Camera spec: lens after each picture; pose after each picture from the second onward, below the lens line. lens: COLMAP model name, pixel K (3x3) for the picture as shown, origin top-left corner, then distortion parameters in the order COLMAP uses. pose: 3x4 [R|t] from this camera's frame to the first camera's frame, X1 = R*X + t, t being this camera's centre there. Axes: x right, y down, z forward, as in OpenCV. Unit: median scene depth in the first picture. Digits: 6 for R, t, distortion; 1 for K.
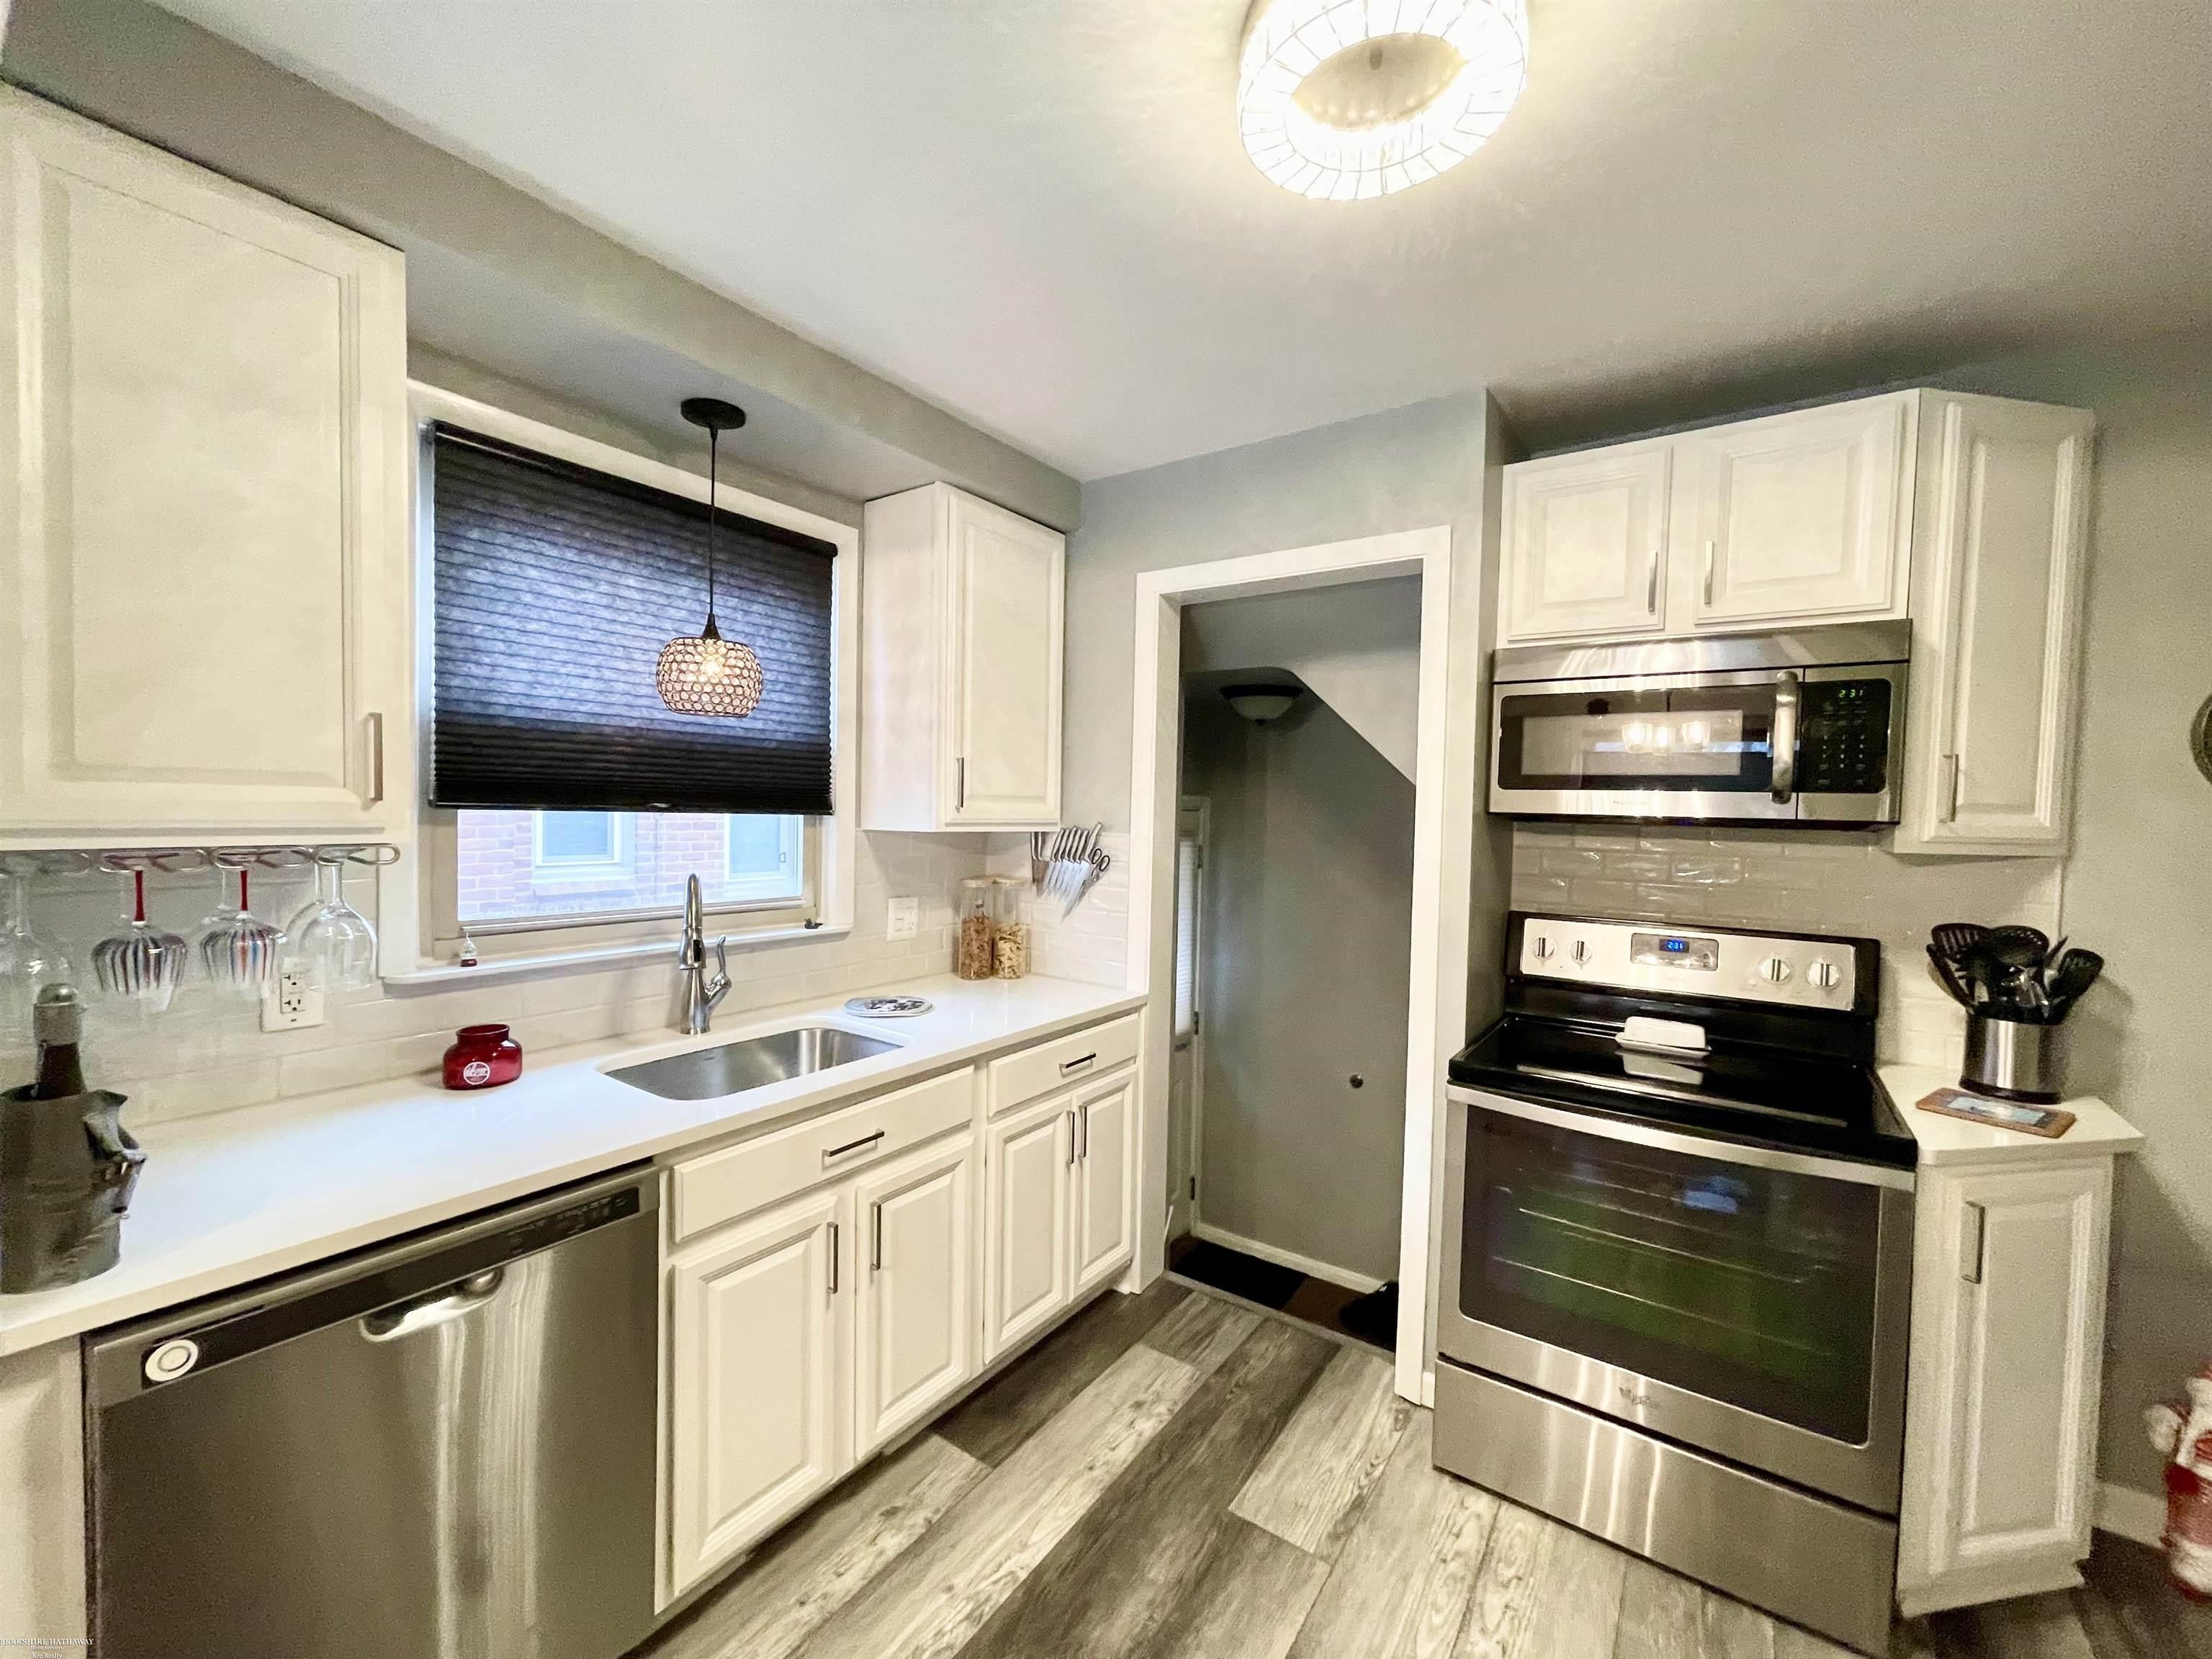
lens RADIAL K [[887.0, 0, 1106.3], [0, 887.0, 835.5], [0, 0, 1]] dist [0.000350, 0.001334]
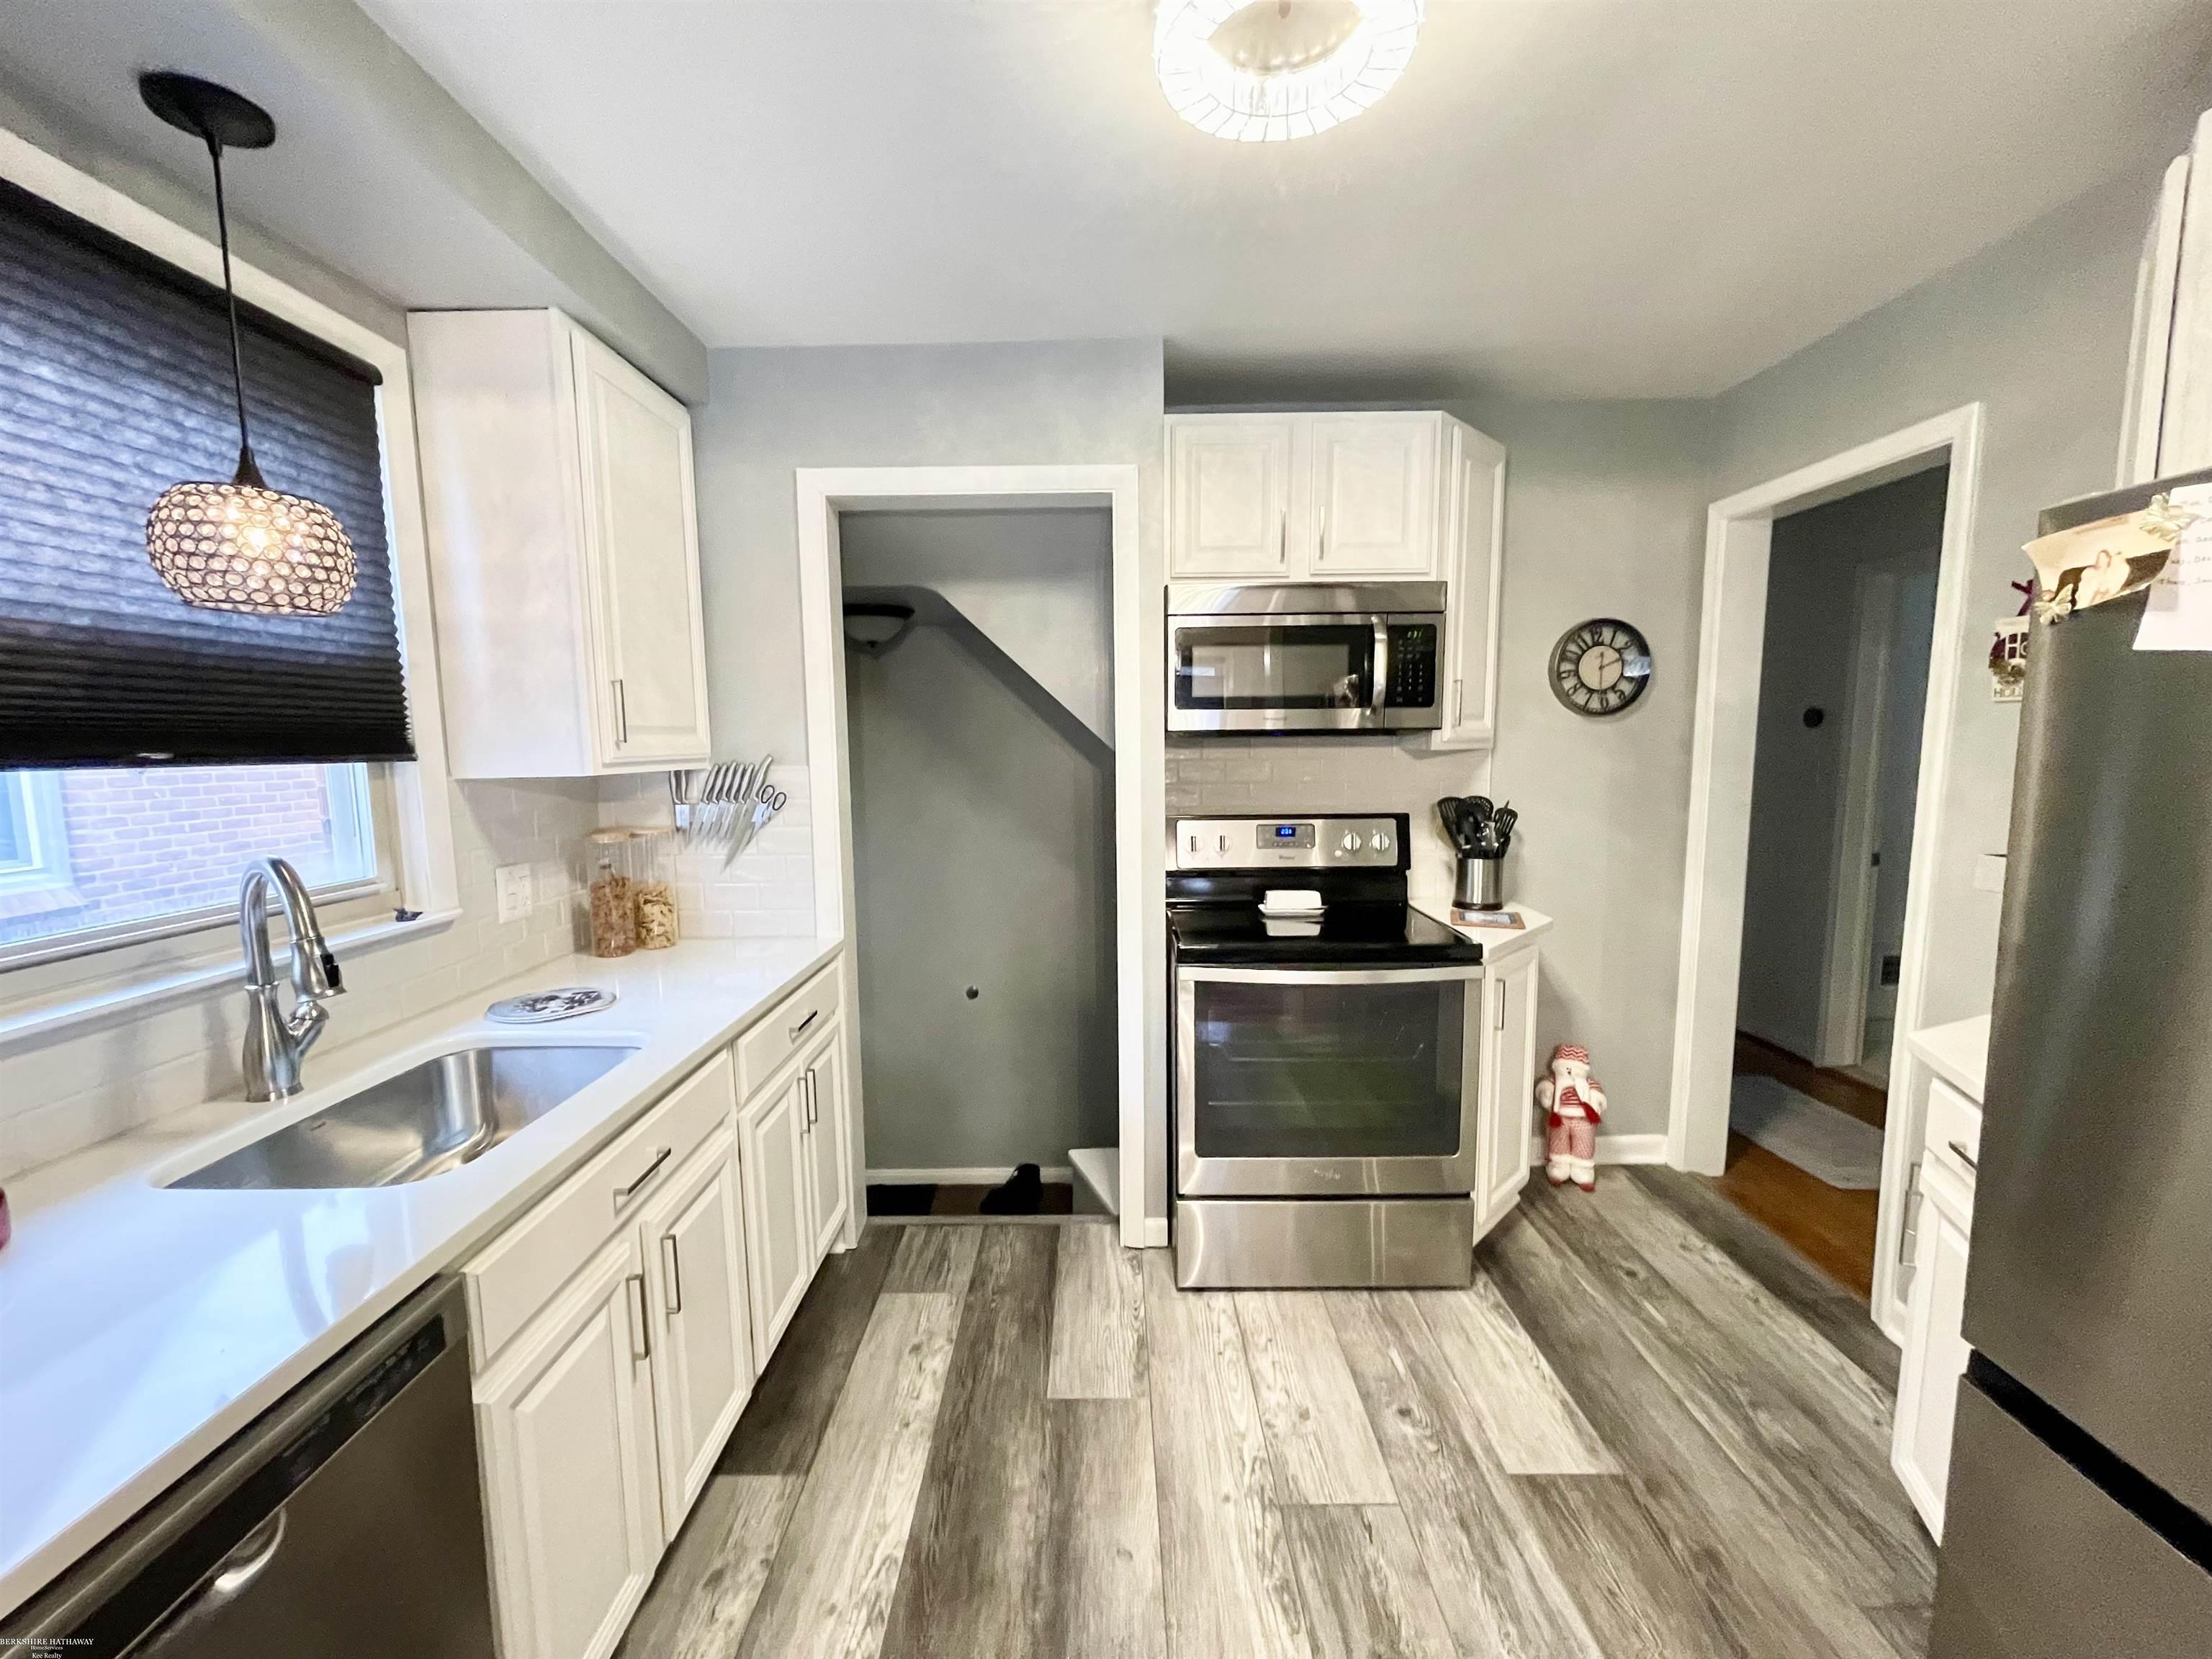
lens RADIAL K [[887.0, 0, 1103.6], [0, 887.0, 830.4], [0, 0, 1]] dist [0.000350, 0.001334]
pose [[0.824388, -0.092056, 0.558489, -0.303576], [0.048256, 0.994524, 0.092697, -0.007947], [-0.563964, -0.049468, 0.824316, 0.111009]]
